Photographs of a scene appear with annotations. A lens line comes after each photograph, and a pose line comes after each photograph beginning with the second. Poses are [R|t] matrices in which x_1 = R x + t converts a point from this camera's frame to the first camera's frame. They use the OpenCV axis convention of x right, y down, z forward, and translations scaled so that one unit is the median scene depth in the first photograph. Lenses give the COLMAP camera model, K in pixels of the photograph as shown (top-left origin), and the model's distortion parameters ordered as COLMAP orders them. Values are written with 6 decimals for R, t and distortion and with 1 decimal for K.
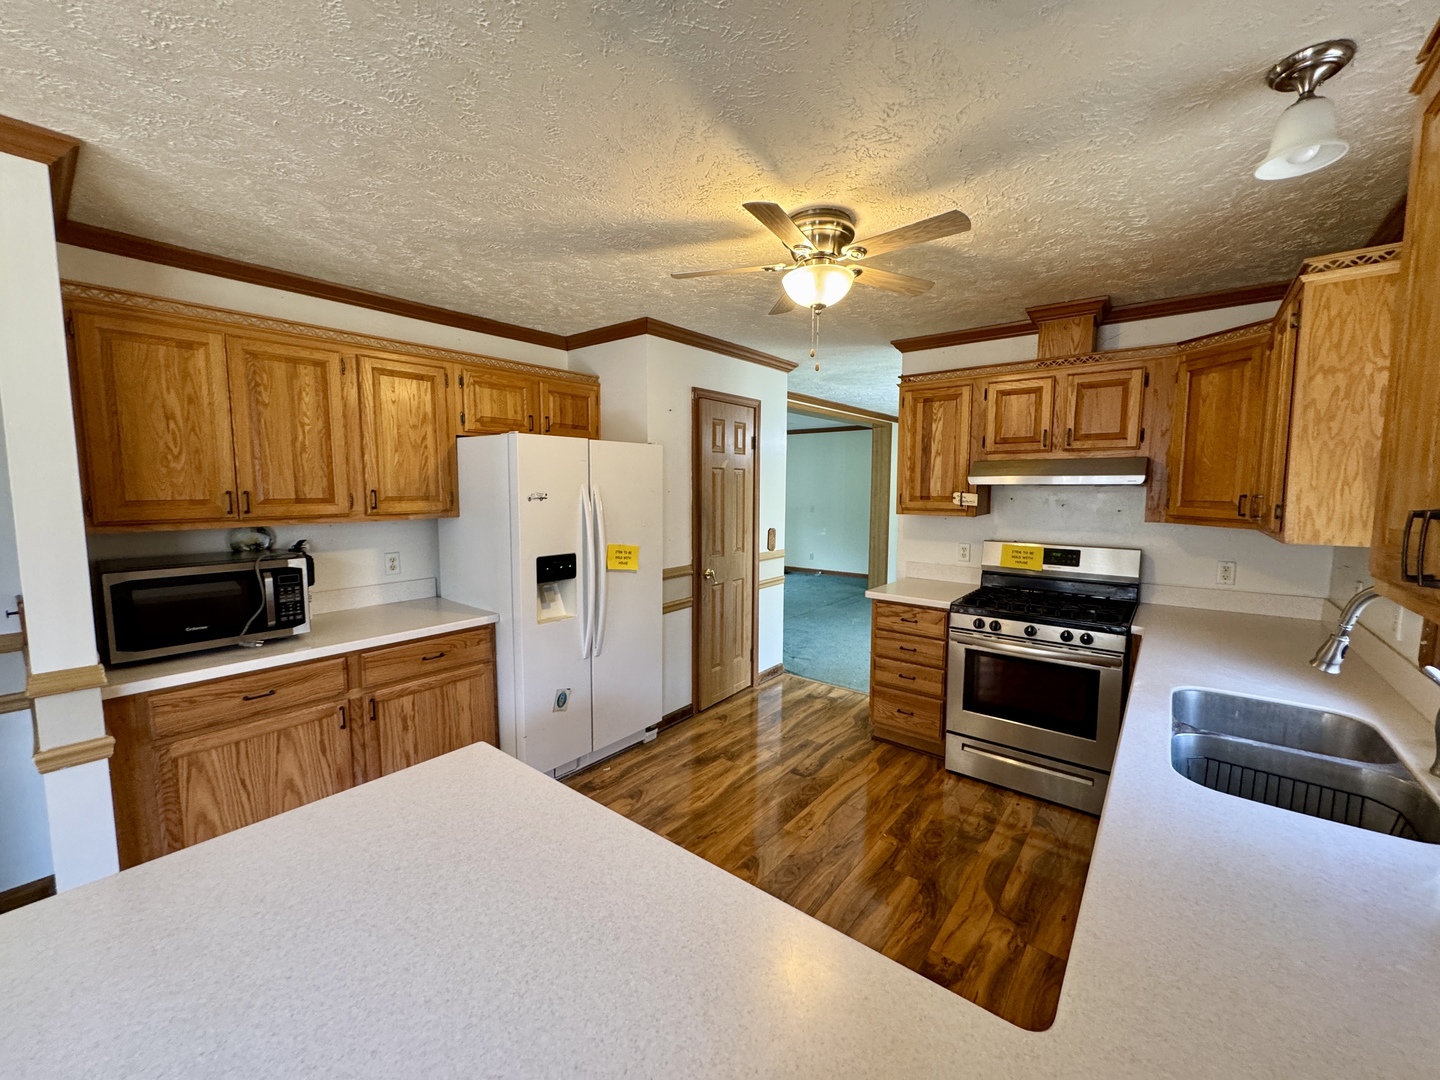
lens RADIAL K [[573.1, 0, 720.9], [0, 573.1, 535.3], [0, 0, 1]] dist [-0.003437, 0.000650]
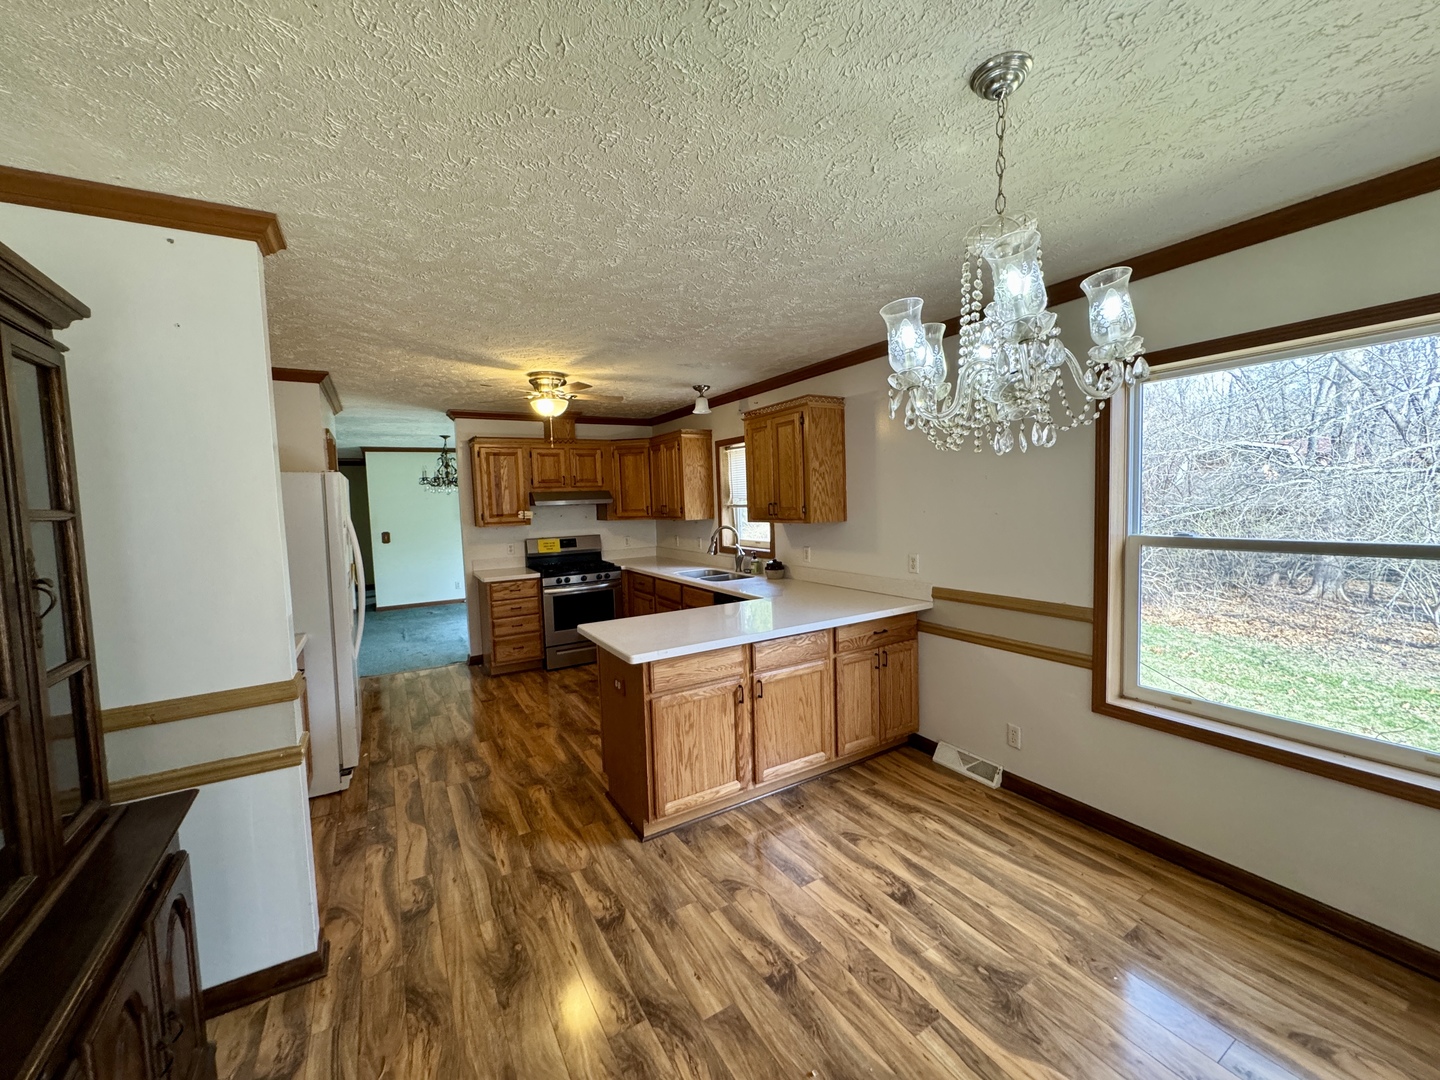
lens RADIAL K [[573.1, 0, 722.3], [0, 573.1, 537.5], [0, 0, 1]] dist [-0.003437, 0.000650]
pose [[0.348012, -0.078370, 0.934208, -0.995933], [0.115794, 0.992463, 0.040121, 0.002821], [-0.930311, 0.094213, 0.354464, -0.139039]]
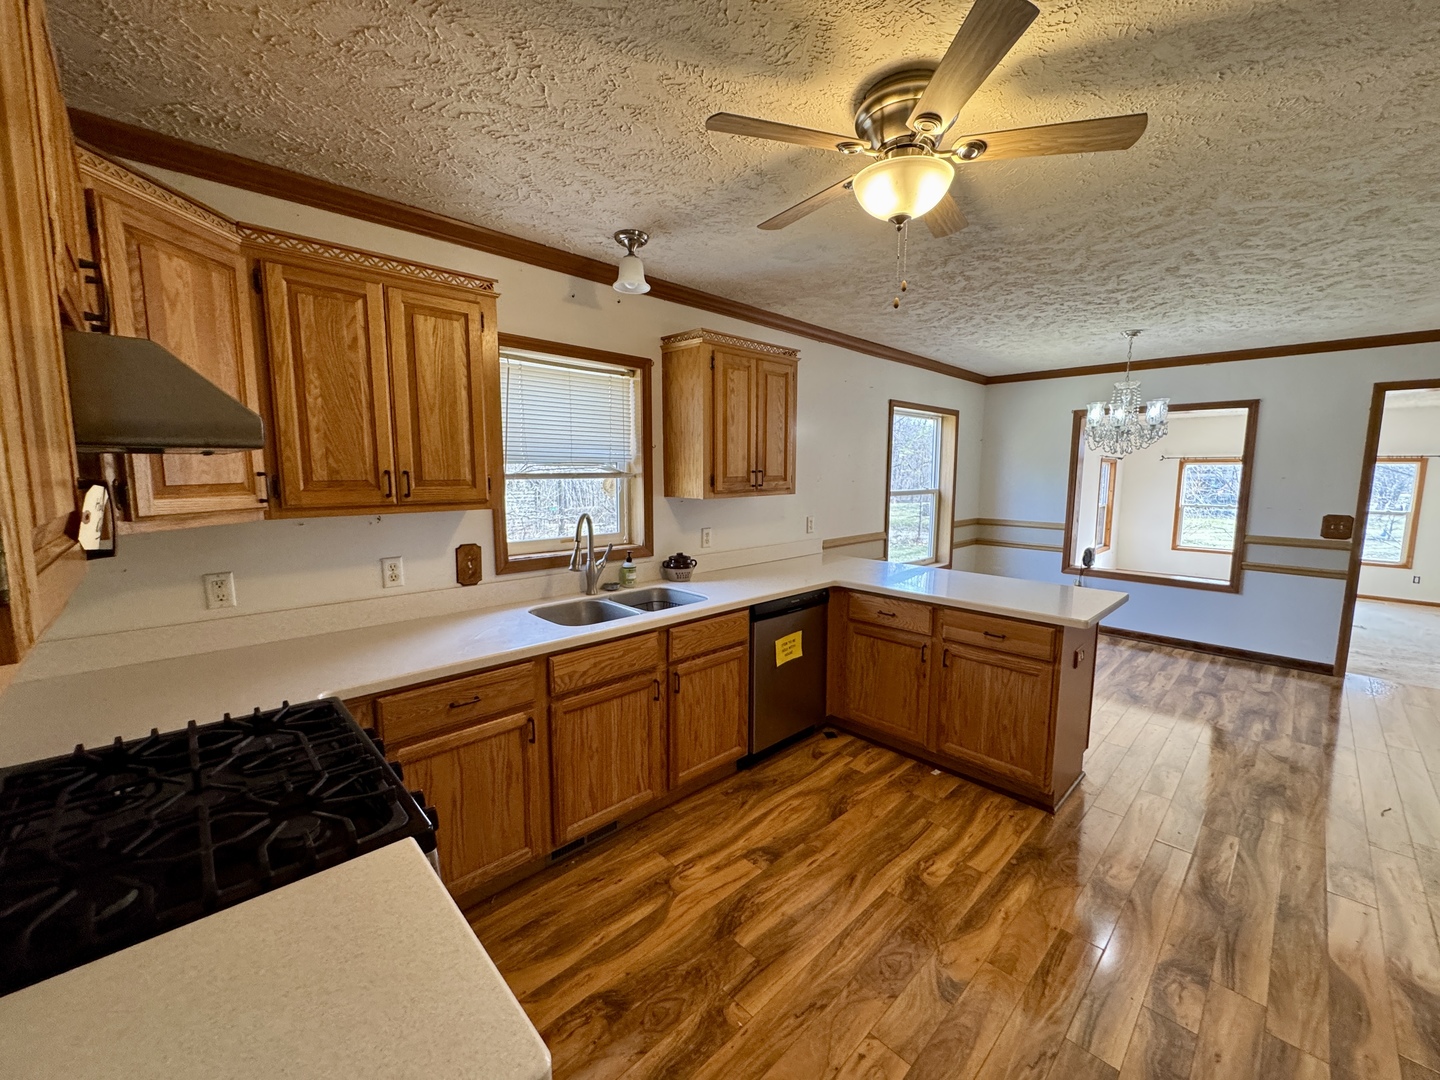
lens RADIAL K [[573.1, 0, 718.9], [0, 573.1, 535.6], [0, 0, 1]] dist [-0.003437, 0.000650]
pose [[-0.991841, -0.024043, 0.125192, 0.197860], [0.001735, 0.979417, 0.201842, -0.100758], [-0.127468, 0.200413, -0.971384, 1.211848]]
